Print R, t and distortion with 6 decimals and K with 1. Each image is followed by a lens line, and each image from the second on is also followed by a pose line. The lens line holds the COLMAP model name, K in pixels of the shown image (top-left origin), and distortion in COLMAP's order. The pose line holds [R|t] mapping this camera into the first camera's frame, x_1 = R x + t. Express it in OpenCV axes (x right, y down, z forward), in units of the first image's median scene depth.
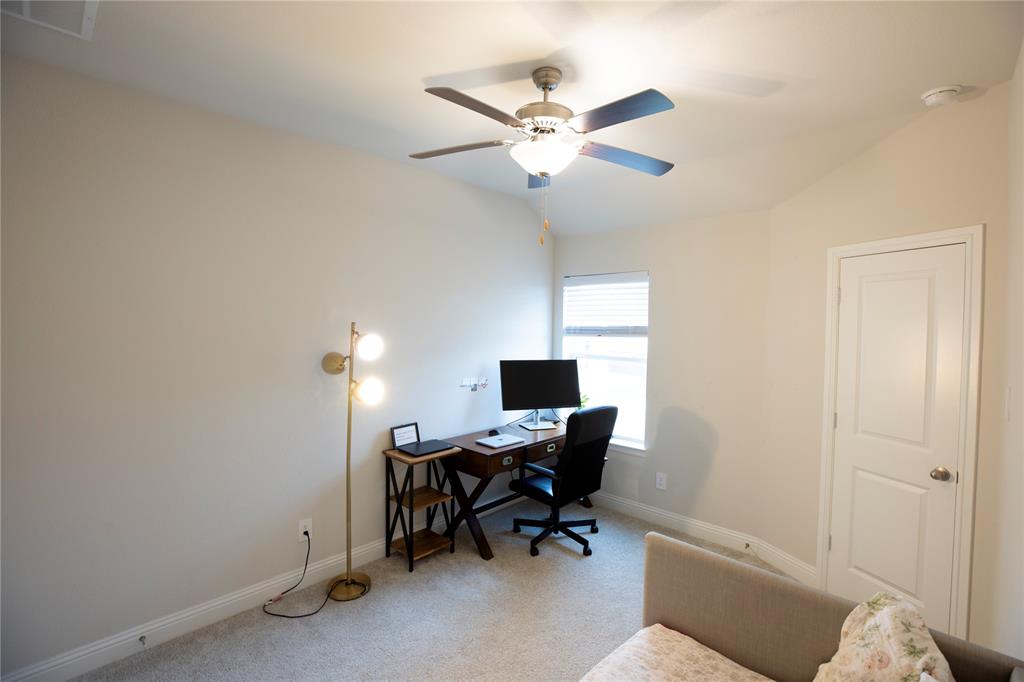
lens RADIAL K [[471.3, 0, 512.2], [0, 471.3, 336.1], [0, 0, 1]] dist [-0.000865, 0.000065]
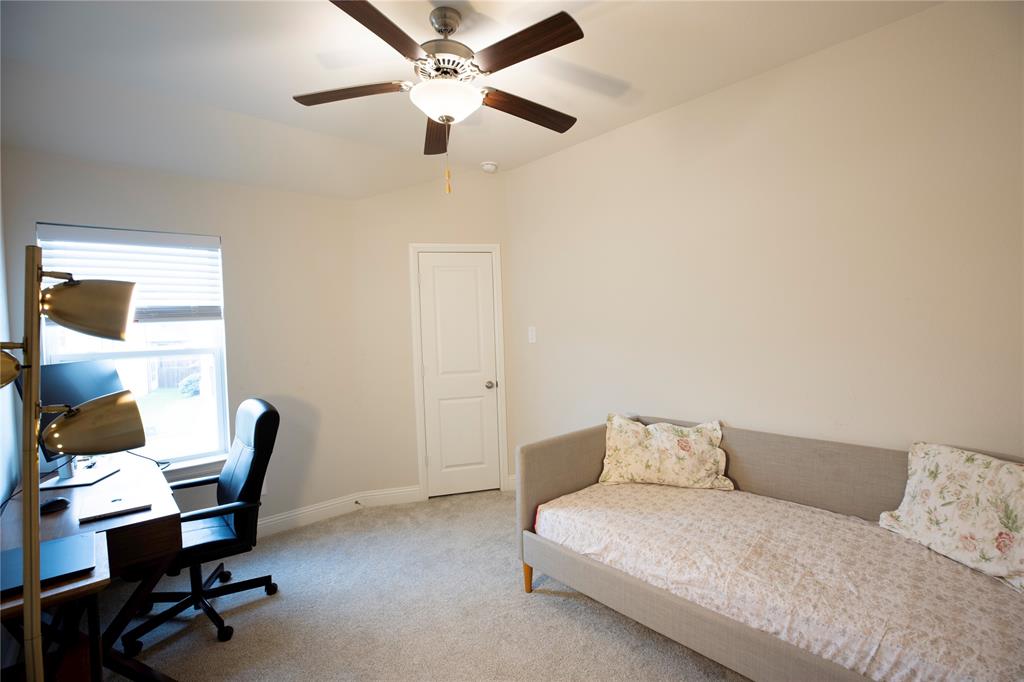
lens RADIAL K [[471.3, 0, 512.2], [0, 471.3, 336.1], [0, 0, 1]] dist [-0.000865, 0.000065]
pose [[0.117242, -0.043710, 0.992141, -0.543615], [0.065884, 0.997172, 0.036146, 0.040671], [-0.990916, 0.061128, 0.119790, 0.491222]]
